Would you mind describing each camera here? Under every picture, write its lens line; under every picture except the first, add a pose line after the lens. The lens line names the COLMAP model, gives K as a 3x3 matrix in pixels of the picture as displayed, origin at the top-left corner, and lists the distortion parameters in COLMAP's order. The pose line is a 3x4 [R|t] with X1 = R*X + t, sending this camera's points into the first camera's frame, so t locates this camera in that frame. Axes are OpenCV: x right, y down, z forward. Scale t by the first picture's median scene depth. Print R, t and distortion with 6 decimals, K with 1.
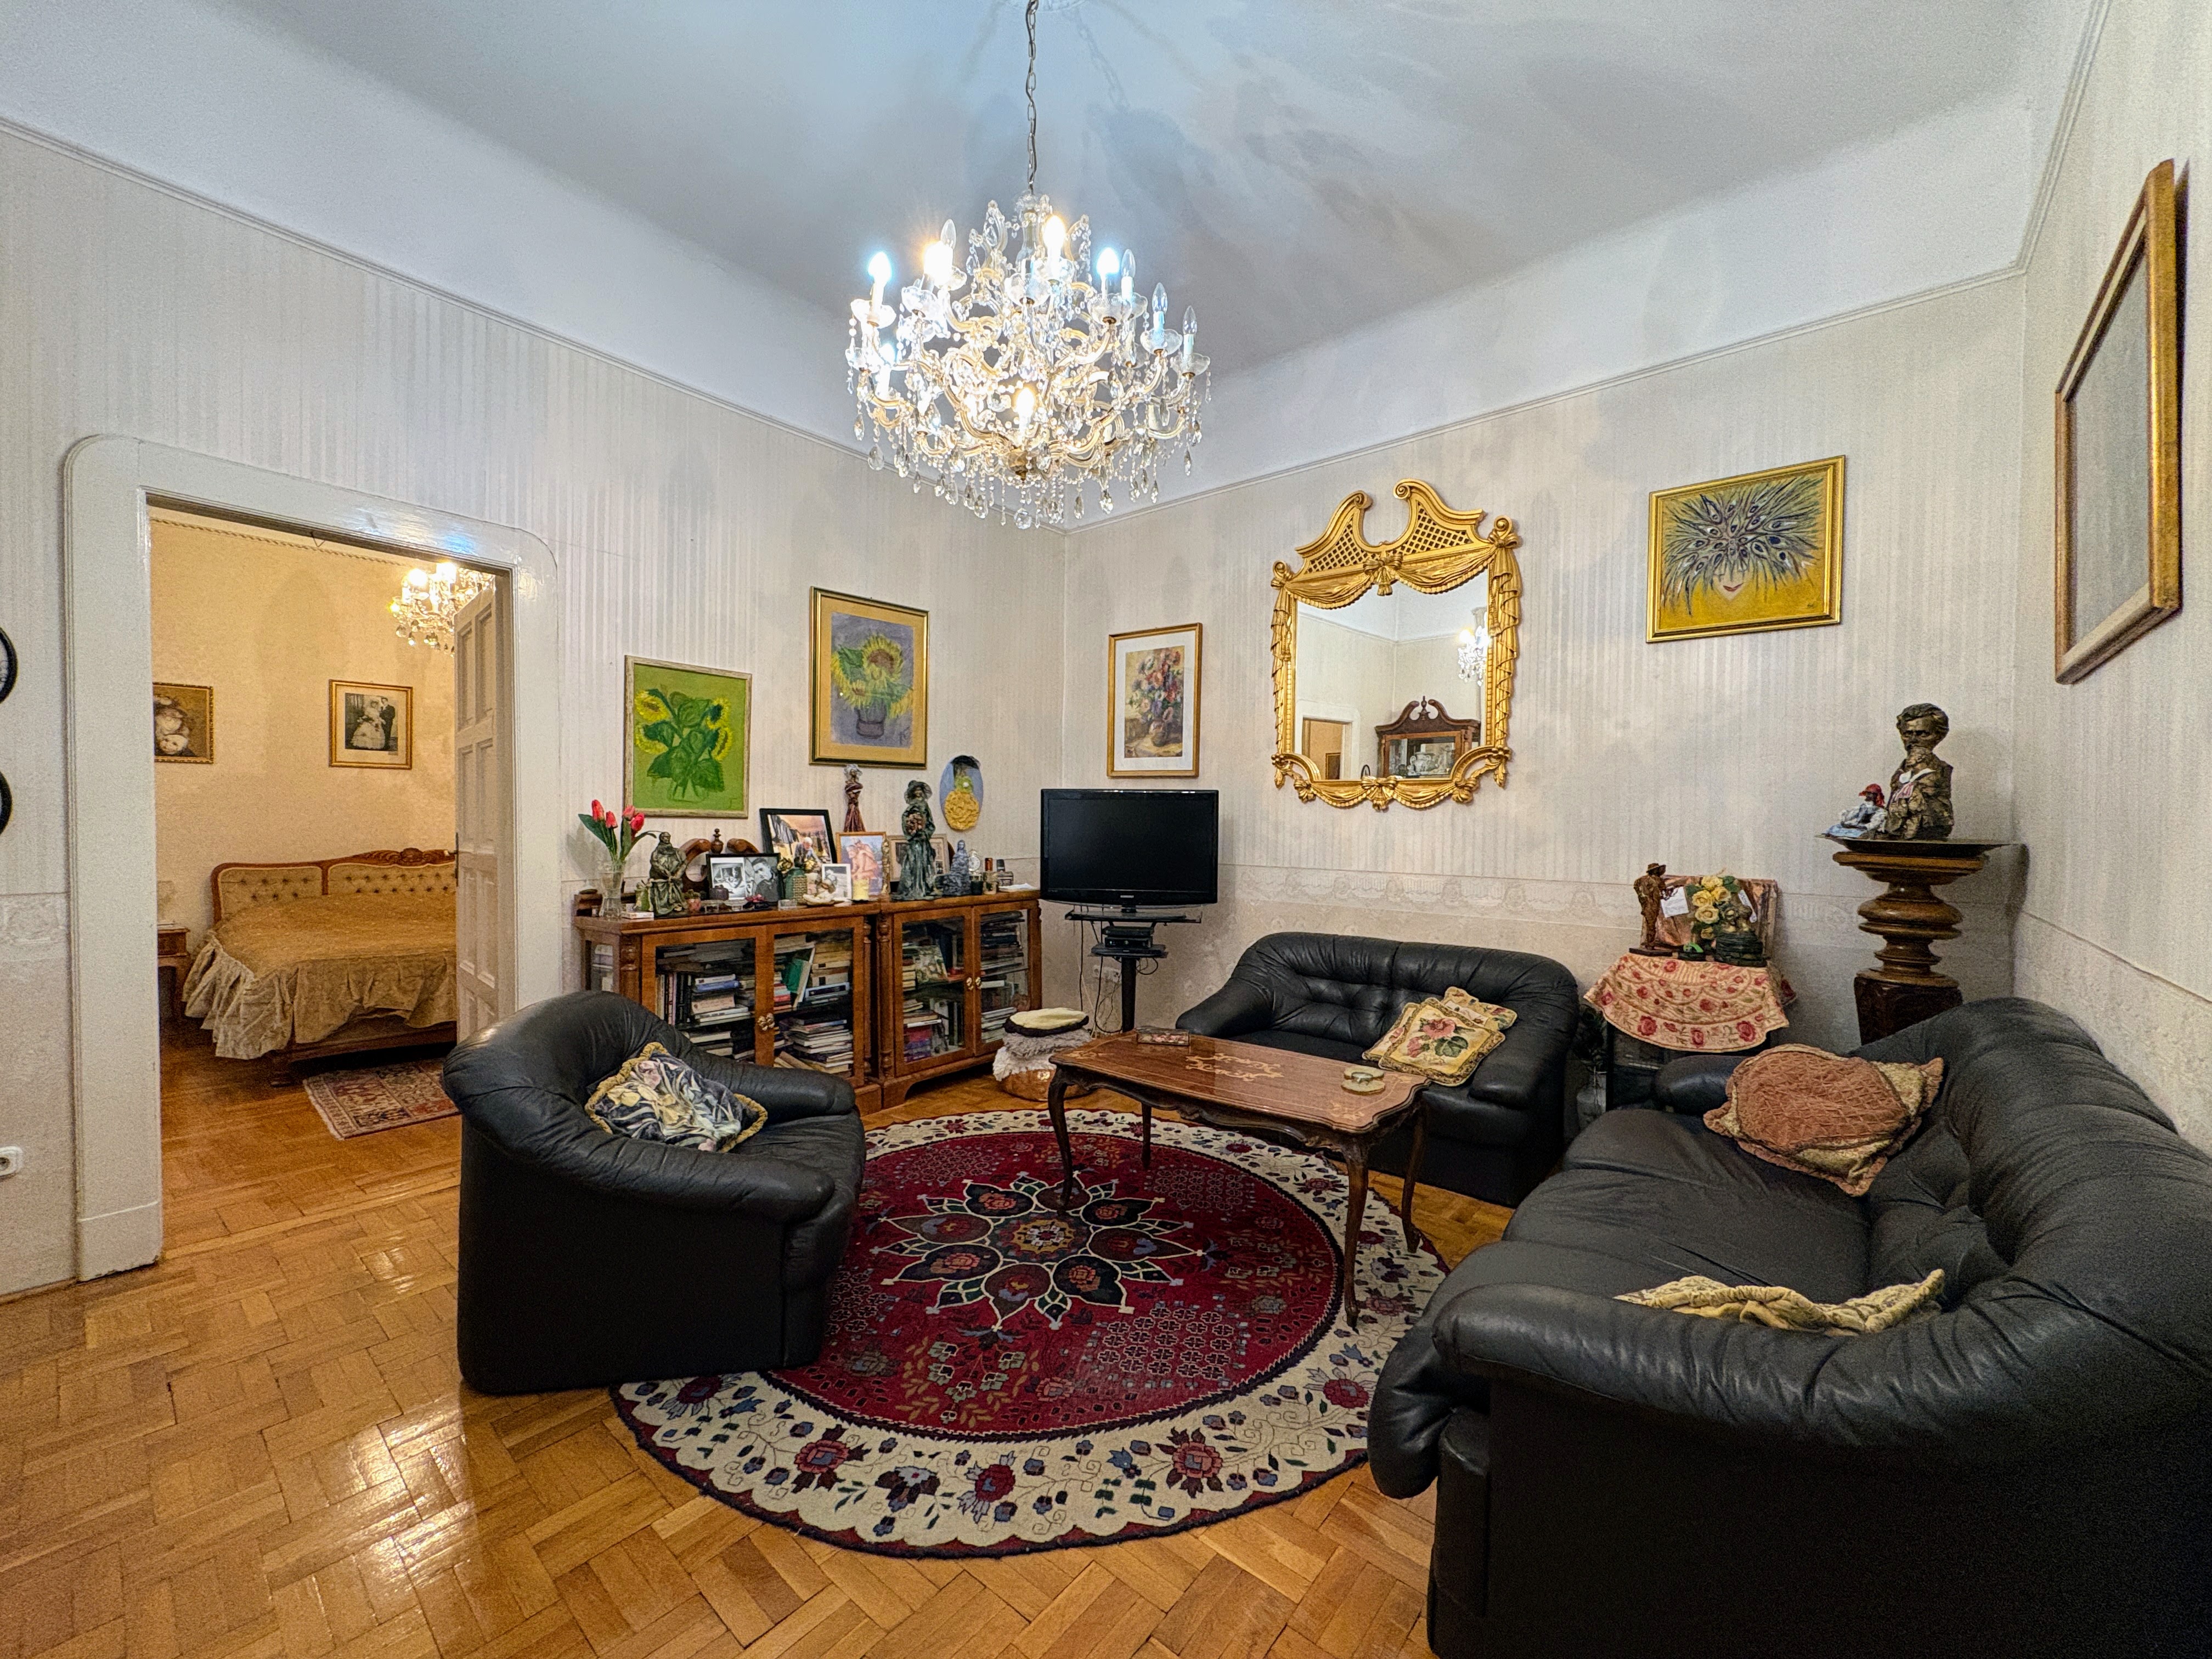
lens RADIAL K [[880.2, 0, 1099.1], [0, 880.2, 827.0], [0, 0, 1]] dist [-0.000889, 0.000274]
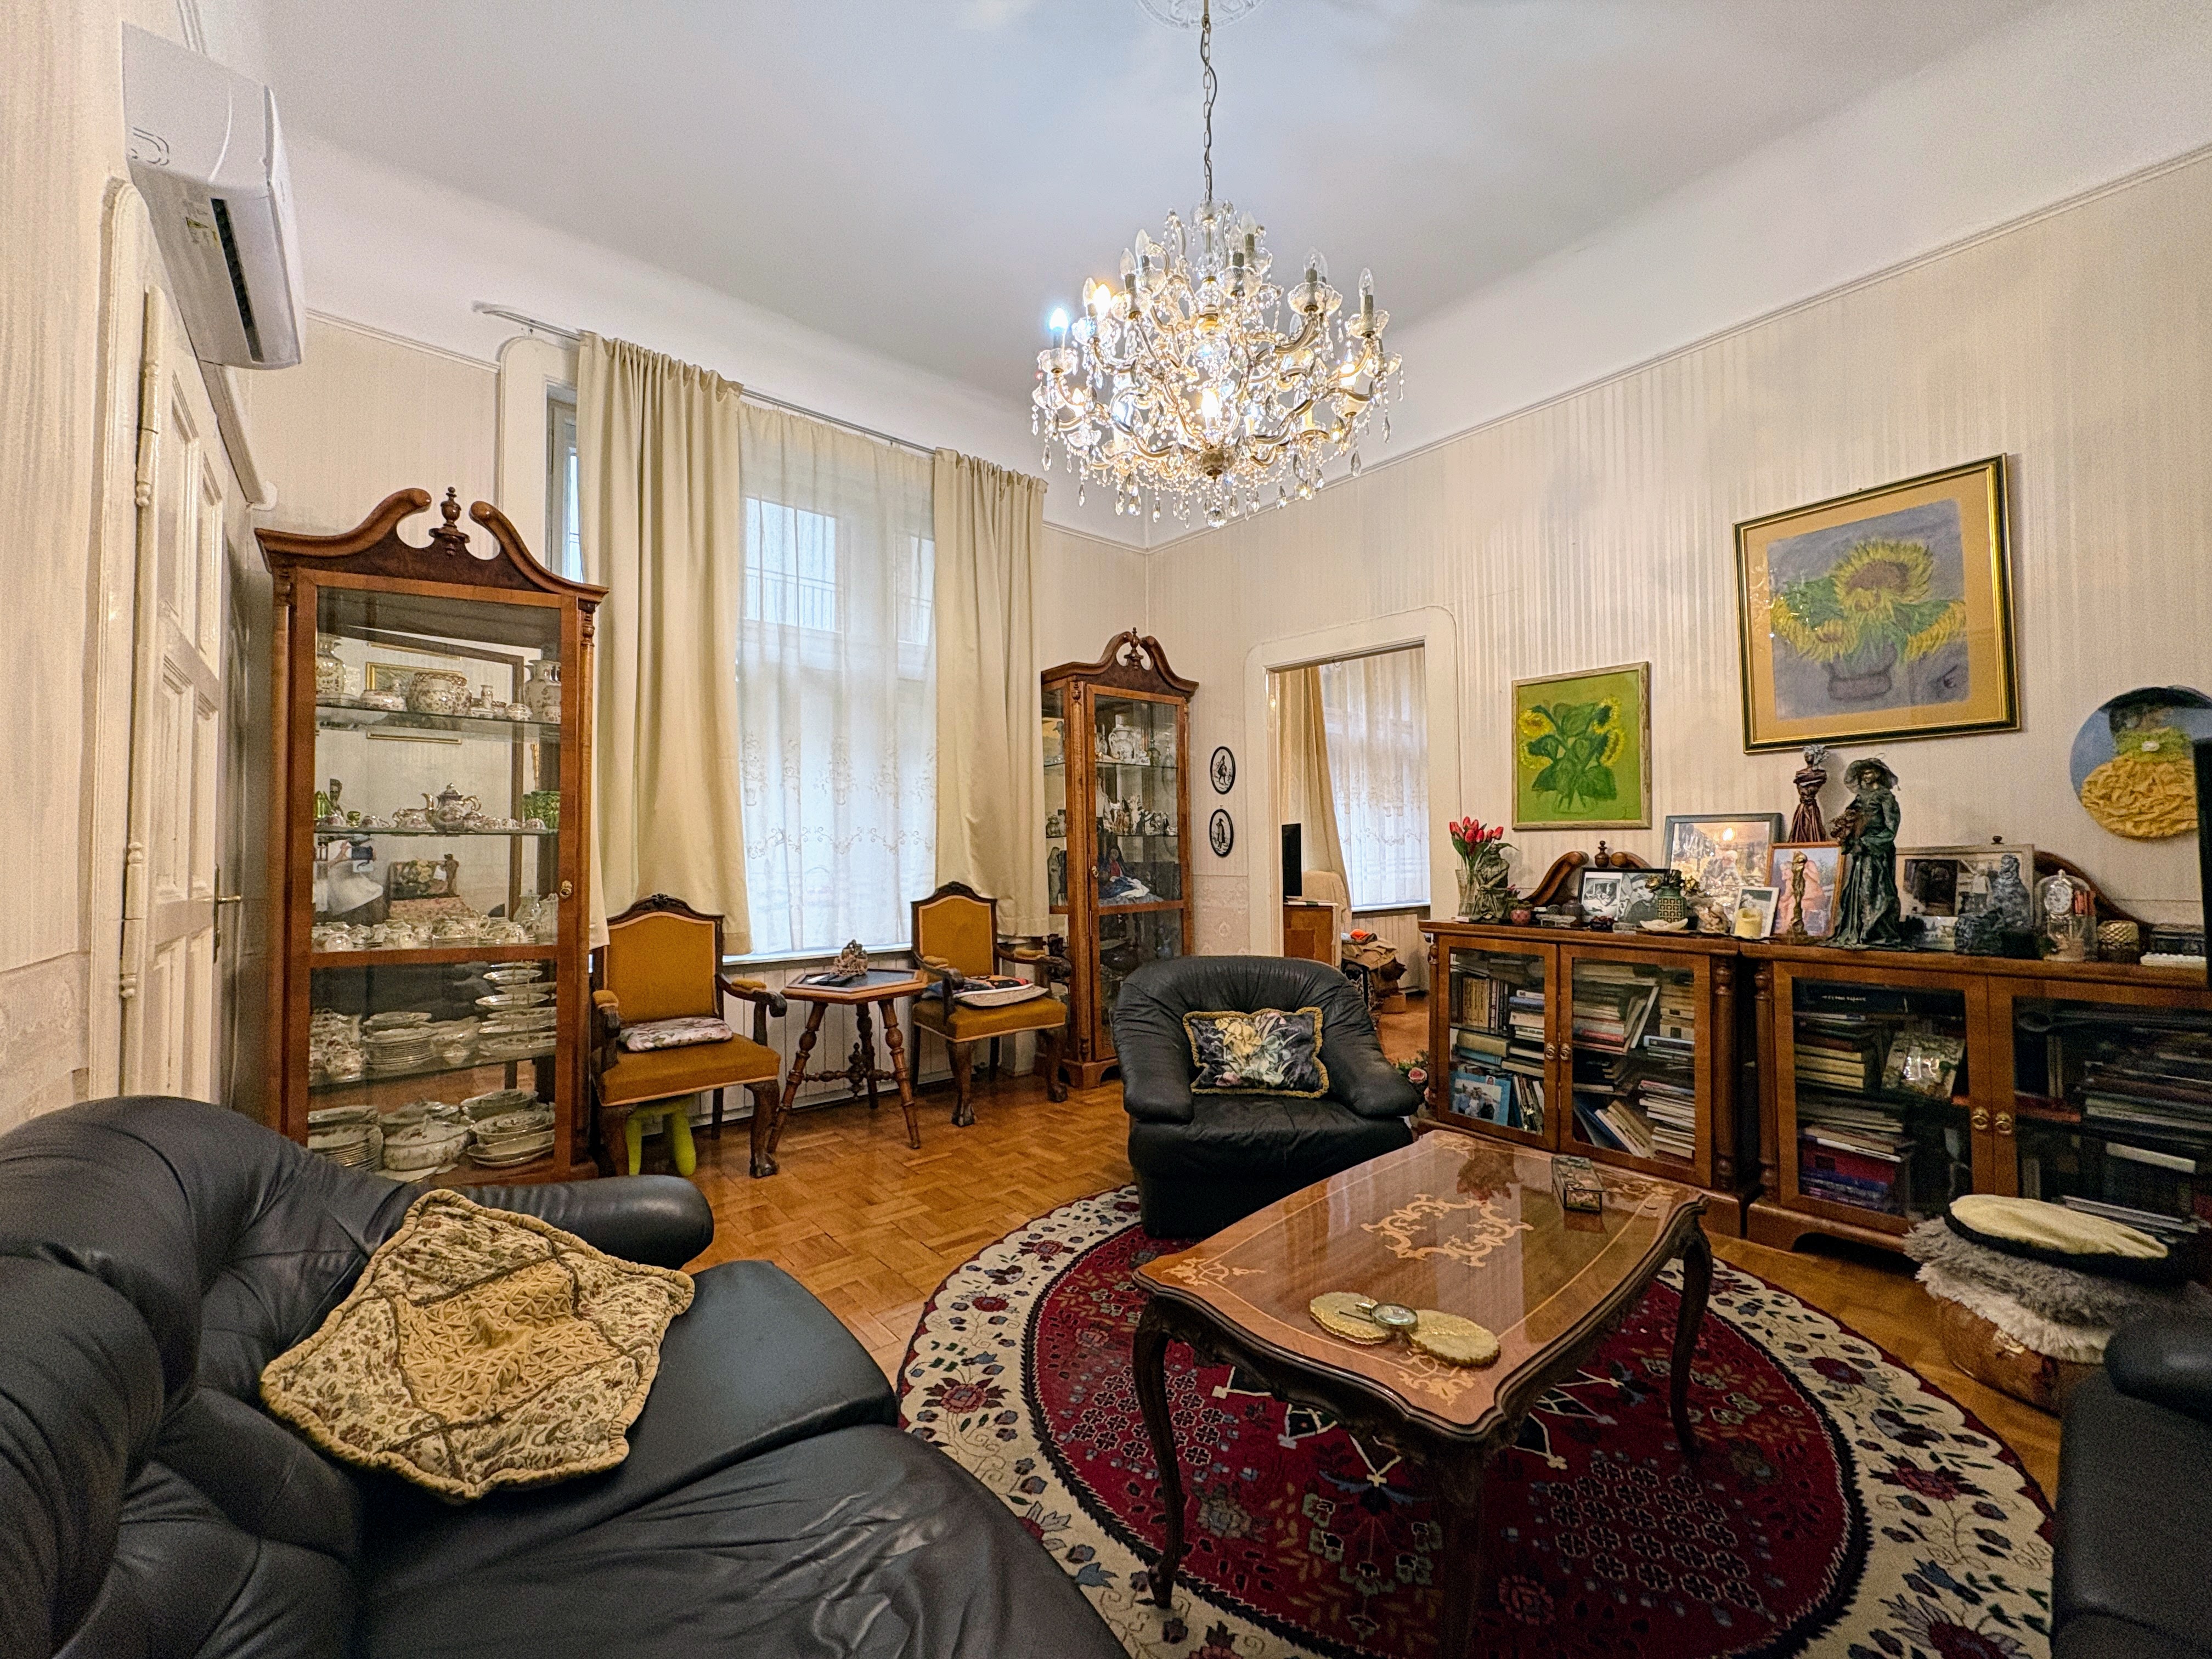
lens RADIAL K [[880.2, 0, 1104.2], [0, 880.2, 825.6], [0, 0, 1]] dist [-0.000889, 0.000274]
pose [[-0.170873, -0.039672, -0.984494, 0.605907], [-0.004792, 0.999211, -0.039433, 0.026948], [0.985281, -0.002020, -0.170928, 0.695907]]
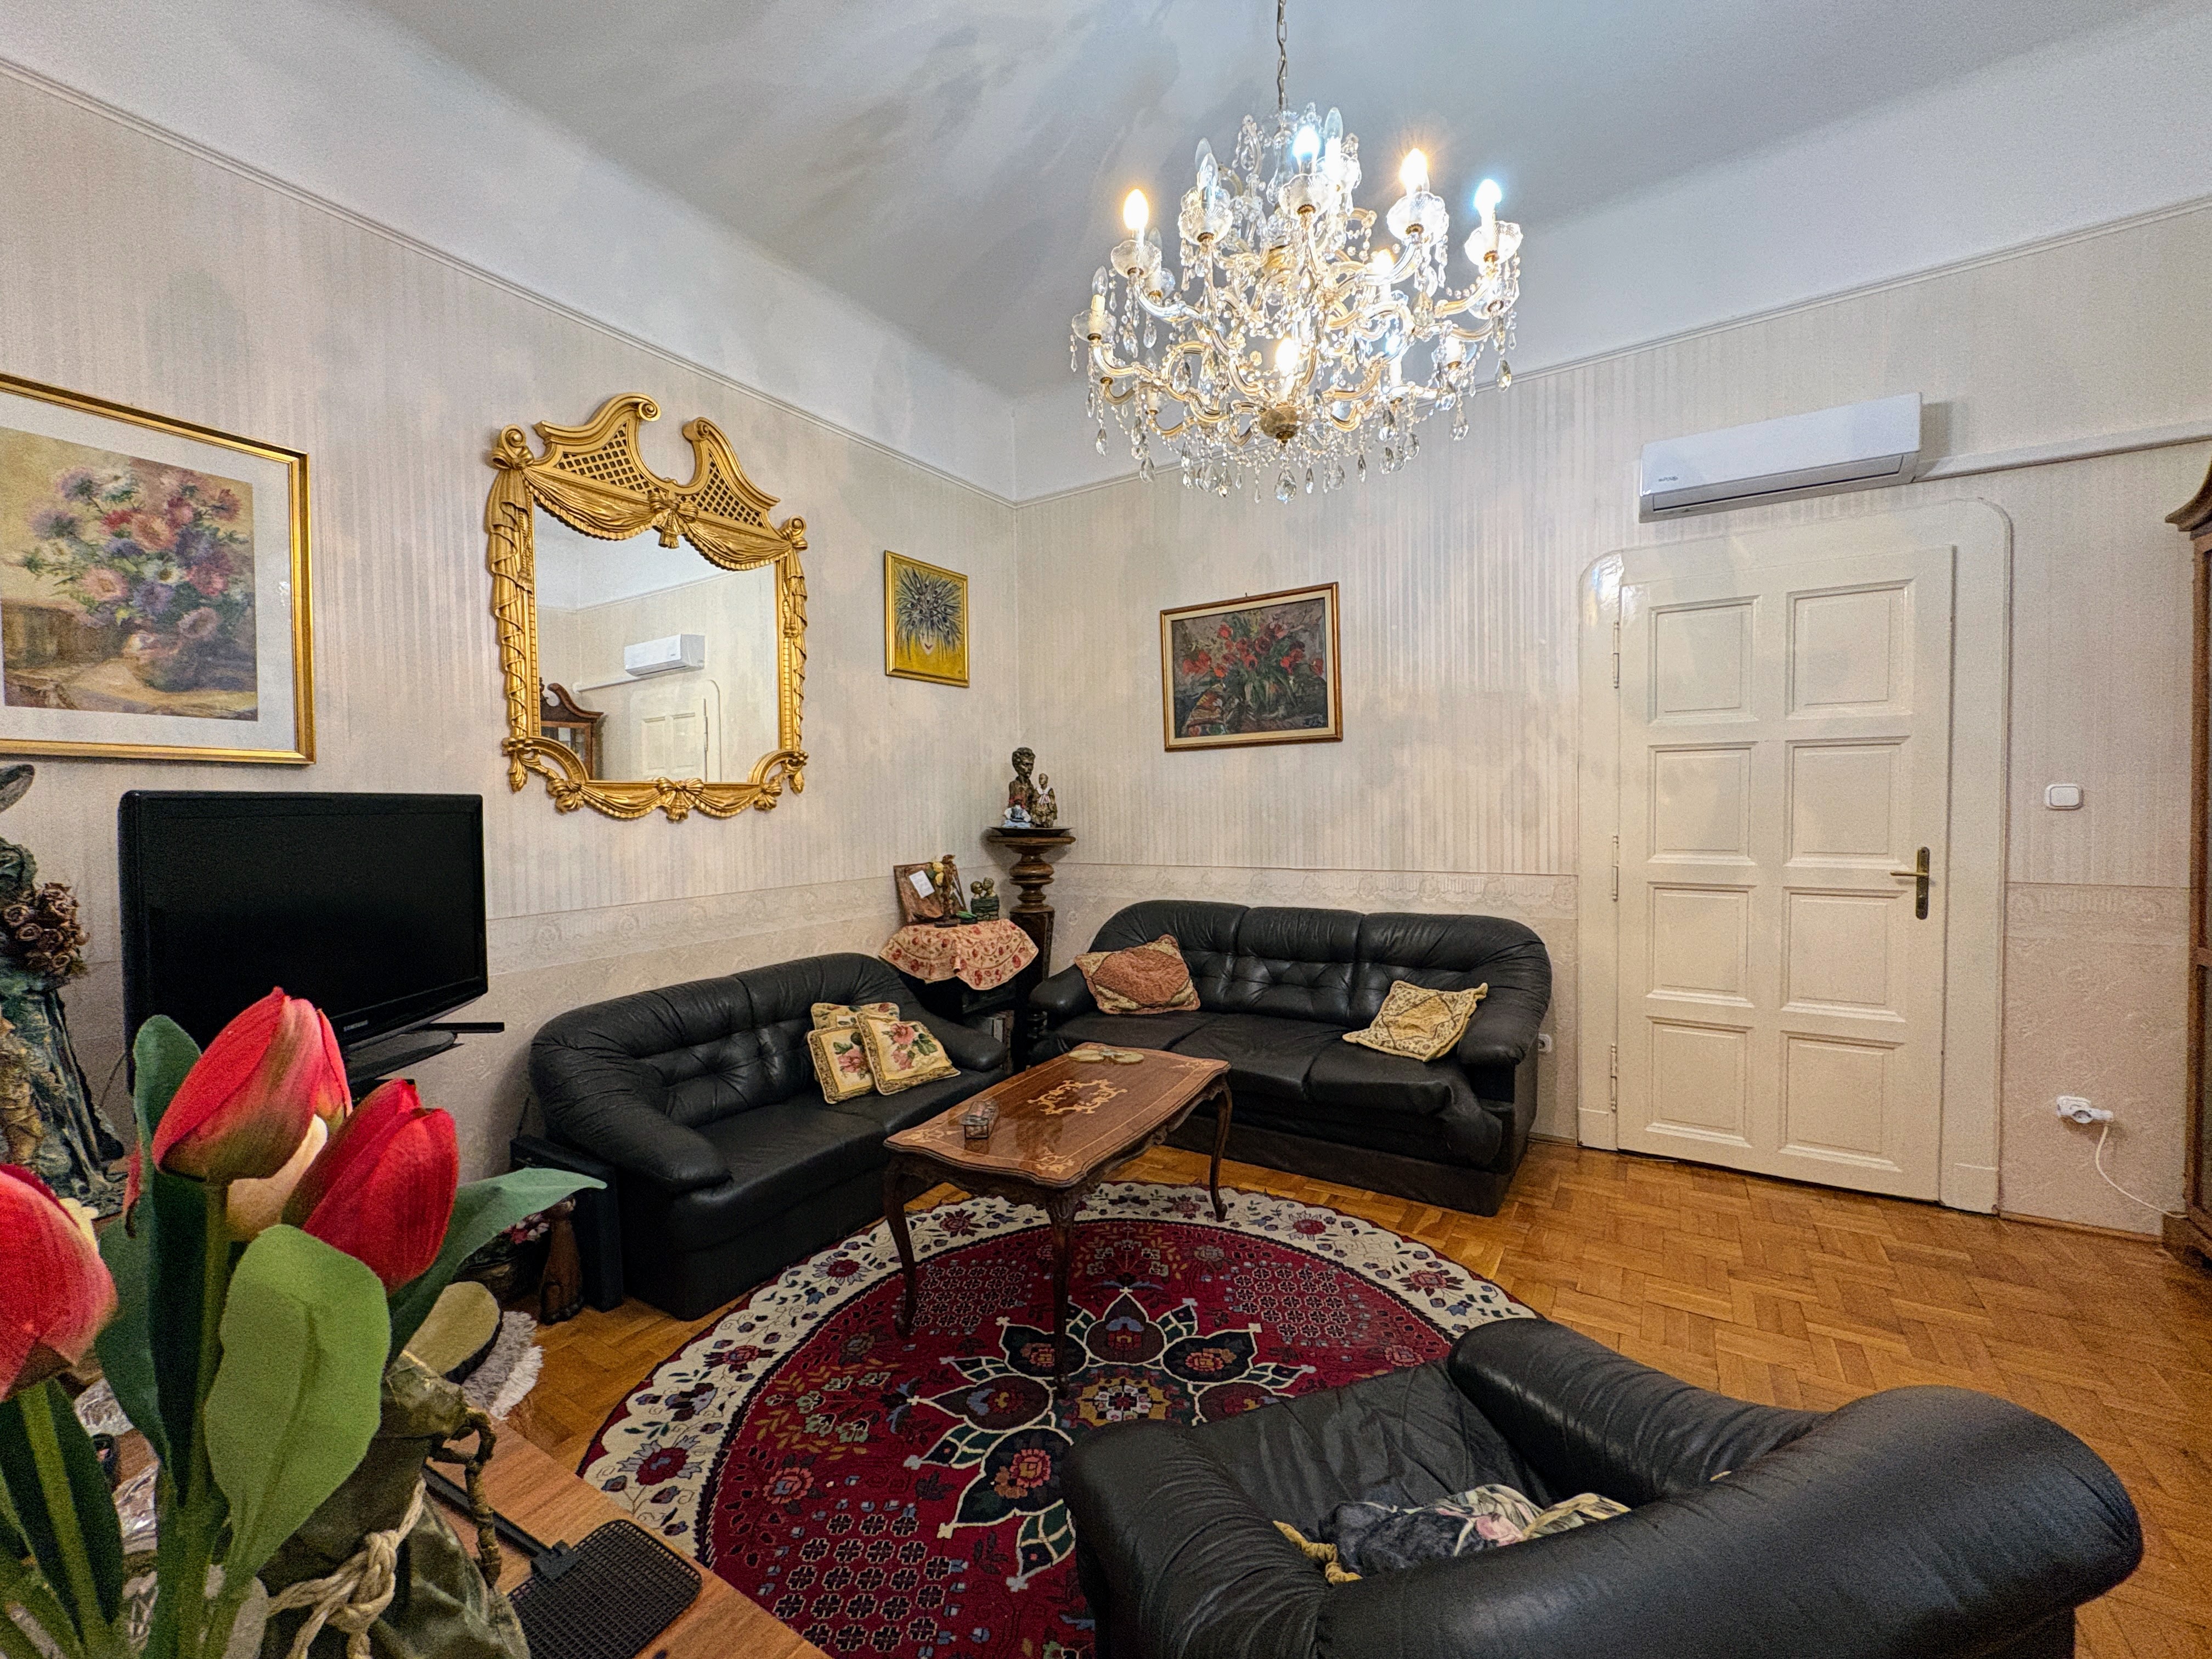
lens RADIAL K [[880.2, 0, 1105.3], [0, 880.2, 827.2], [0, 0, 1]] dist [-0.000889, 0.000274]
pose [[-0.140200, -0.039504, 0.989335, -0.610596], [0.026839, 0.998685, 0.043681, -0.044218], [-0.989759, 0.032676, -0.138955, 0.865320]]
